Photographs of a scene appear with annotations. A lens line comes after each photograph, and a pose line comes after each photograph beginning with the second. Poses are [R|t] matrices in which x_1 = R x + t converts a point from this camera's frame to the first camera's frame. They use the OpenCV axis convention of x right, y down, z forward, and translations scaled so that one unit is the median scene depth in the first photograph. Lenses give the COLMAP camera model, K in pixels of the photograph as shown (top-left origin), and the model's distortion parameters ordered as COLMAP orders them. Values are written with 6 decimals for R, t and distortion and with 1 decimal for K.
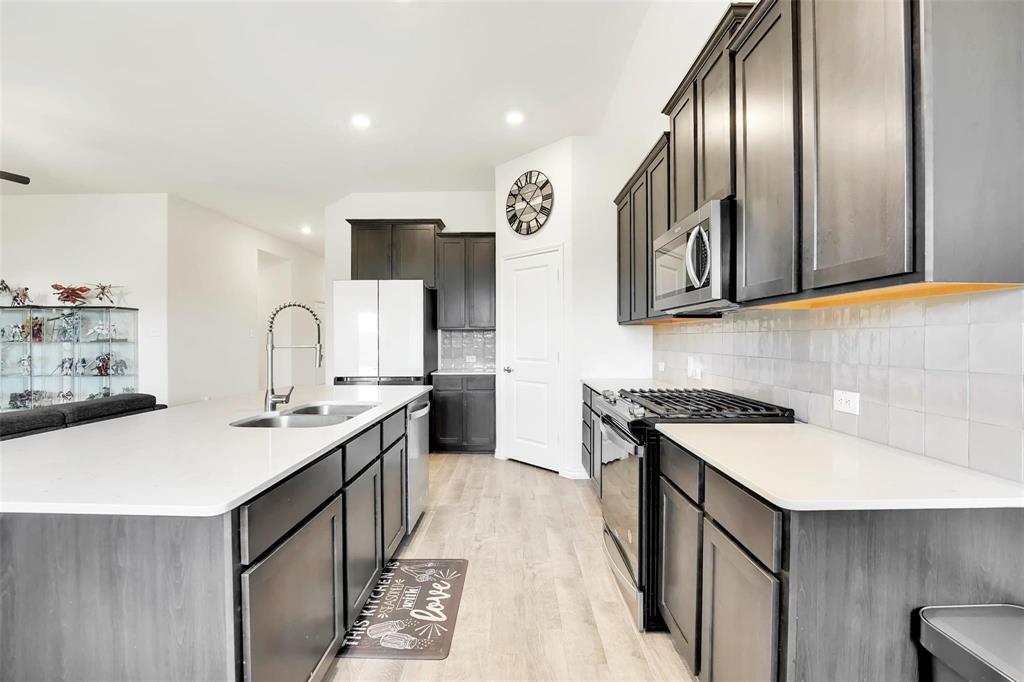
lens RADIAL K [[431.5, 0, 511.1], [0, 431.5, 338.3], [0, 0, 1]] dist [-0.027141, -0.000145]
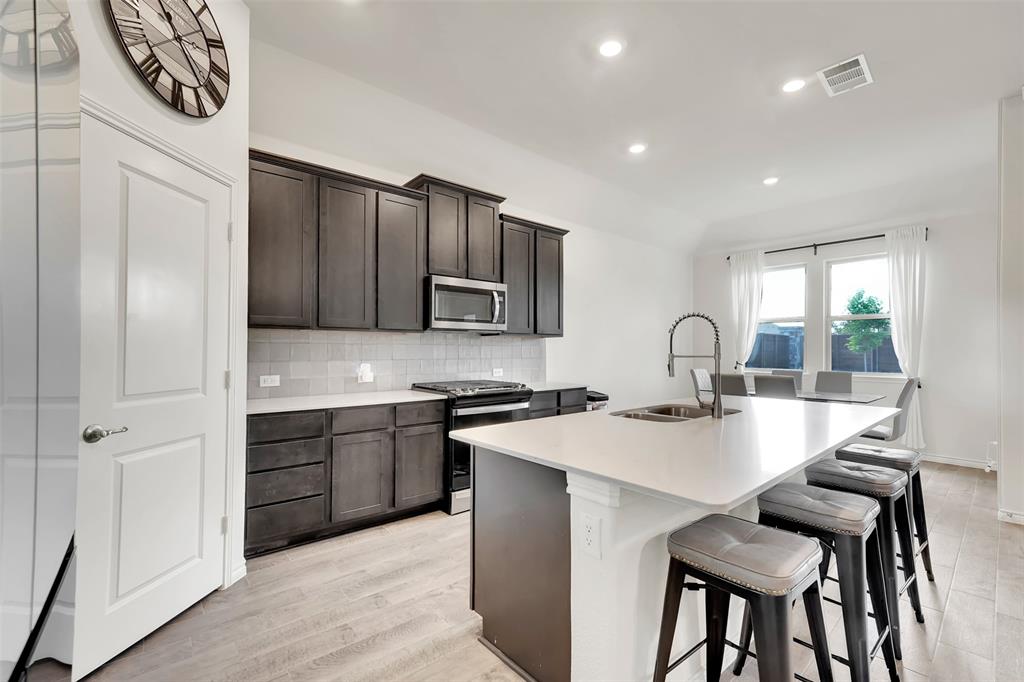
lens RADIAL K [[431.5, 0, 511.1], [0, 431.5, 338.3], [0, 0, 1]] dist [-0.027141, -0.000145]
pose [[-0.643060, 0.010560, 0.765743, -0.478024], [-0.018844, 0.999384, -0.029607, 0.003035], [-0.765584, -0.033469, -0.642465, 0.936566]]
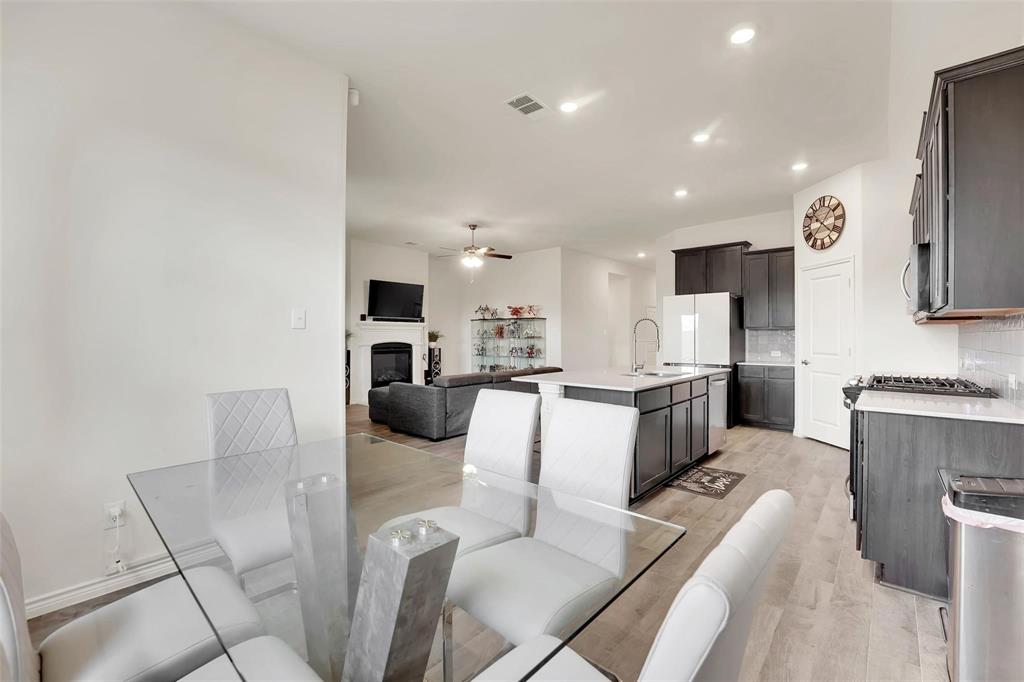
lens RADIAL K [[431.5, 0, 511.1], [0, 431.5, 338.3], [0, 0, 1]] dist [-0.027141, -0.000145]
pose [[0.750245, 0.003789, -0.661149, 0.160125], [0.000076, 0.999983, 0.005817, -0.001078], [0.661160, -0.004414, 0.750232, -0.425360]]
